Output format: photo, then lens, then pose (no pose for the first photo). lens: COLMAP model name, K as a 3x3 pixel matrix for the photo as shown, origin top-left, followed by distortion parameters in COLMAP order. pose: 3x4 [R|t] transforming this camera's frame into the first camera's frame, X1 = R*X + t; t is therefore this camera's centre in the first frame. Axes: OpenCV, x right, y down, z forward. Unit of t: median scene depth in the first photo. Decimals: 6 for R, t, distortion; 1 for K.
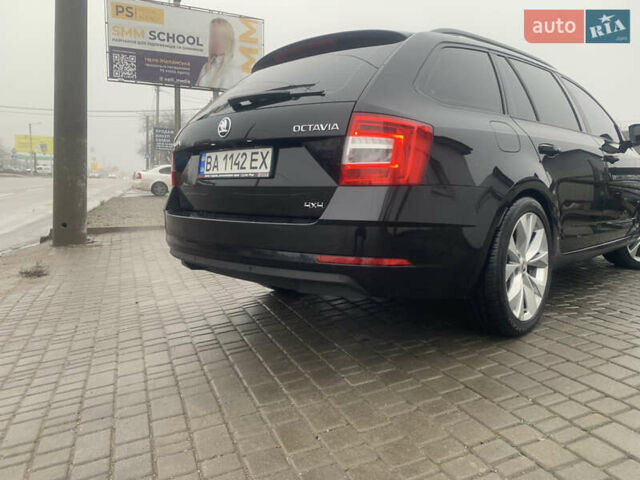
lens RADIAL K [[495.4, 0, 303.3], [0, 495.4, 240.5], [0, 0, 1]] dist [0.061179, 0.001231]
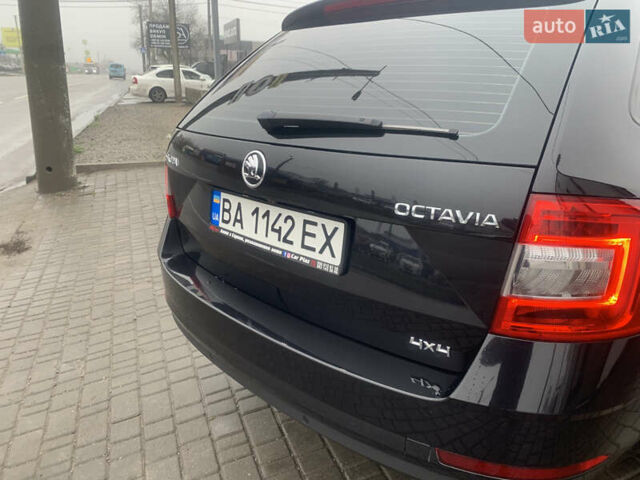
lens RADIAL K [[488.4, 0, 309.9], [0, 488.4, 238.1], [0, 0, 1]] dist [0.049162, -0.004924]
pose [[0.999964, -0.007594, 0.003901, -0.088456], [0.006667, 0.980045, 0.198664, -0.236616], [-0.005332, -0.198631, 0.980060, 0.398660]]
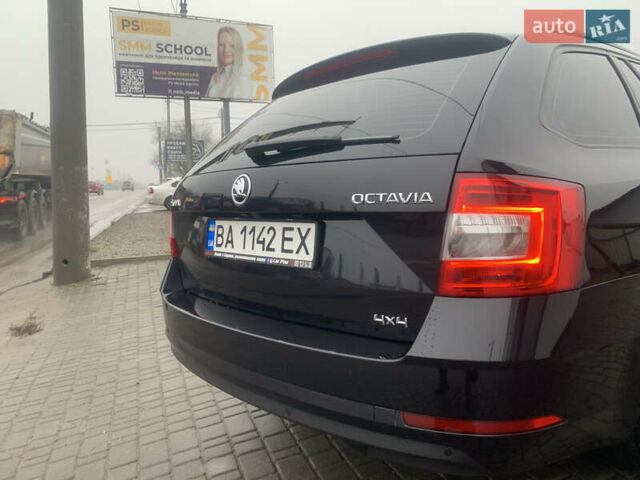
lens RADIAL K [[495.4, 0, 303.3], [0, 495.4, 240.5], [0, 0, 1]] dist [0.061179, 0.001231]
pose [[0.998898, -0.036753, -0.029206, -0.051923], [0.036540, 0.999302, -0.007769, -0.136149], [0.029472, 0.006693, 0.999543, 0.302733]]
